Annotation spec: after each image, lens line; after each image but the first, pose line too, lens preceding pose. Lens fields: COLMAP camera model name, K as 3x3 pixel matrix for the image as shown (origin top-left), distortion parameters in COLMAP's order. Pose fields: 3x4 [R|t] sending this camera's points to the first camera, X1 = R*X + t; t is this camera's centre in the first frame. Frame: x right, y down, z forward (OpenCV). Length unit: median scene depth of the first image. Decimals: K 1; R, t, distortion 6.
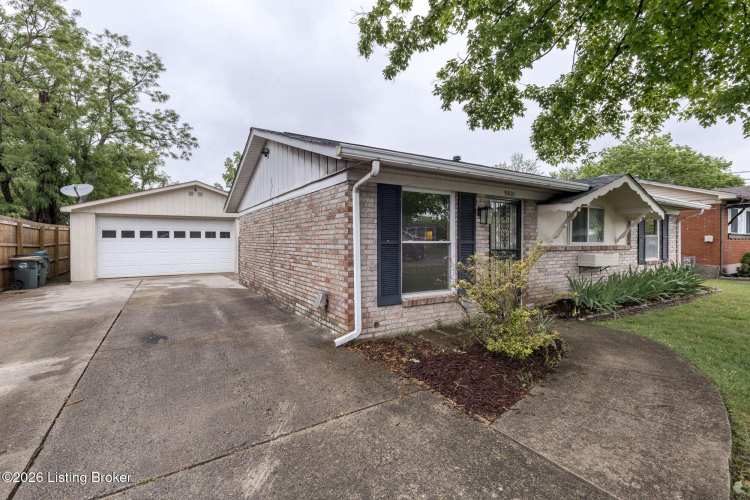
lens RADIAL K [[340.2, 0, 373.6], [0, 340.2, 230.2], [0, 0, 1]] dist [0.002757, 0.000238]
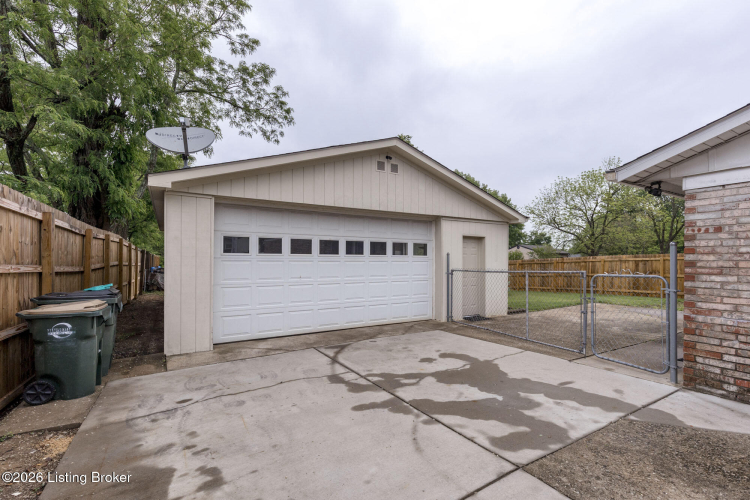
lens RADIAL K [[342.2, 0, 375.5], [0, 342.2, 246.1], [0, 0, 1]] dist [0.006926, 0.000069]
pose [[0.999807, 0.002135, -0.019543, -0.597590], [-0.002302, 0.999961, -0.008509, 0.016830], [0.019524, 0.008552, 0.999773, 0.559509]]
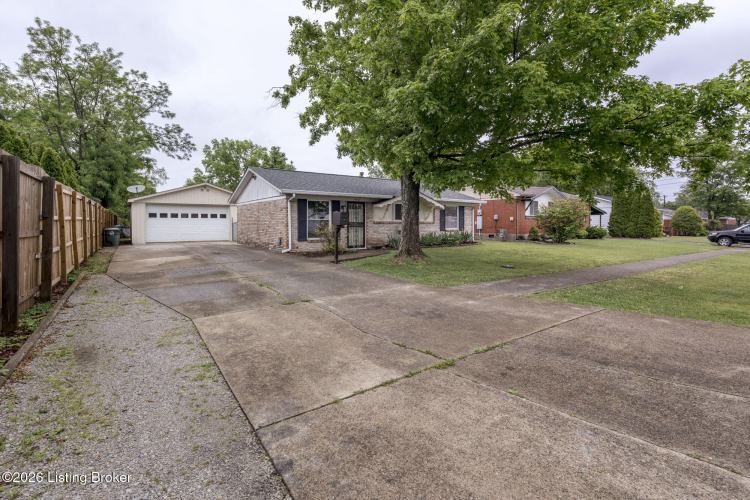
lens RADIAL K [[340.3, 0, 365.6], [0, 340.3, 220.3], [0, 0, 1]] dist [0.000382, 0.000025]
pose [[0.998853, 0.001389, 0.047859, 0.161563], [-0.002672, 0.999638, 0.026762, -0.011315], [-0.047804, -0.026859, 0.998496, -0.683704]]
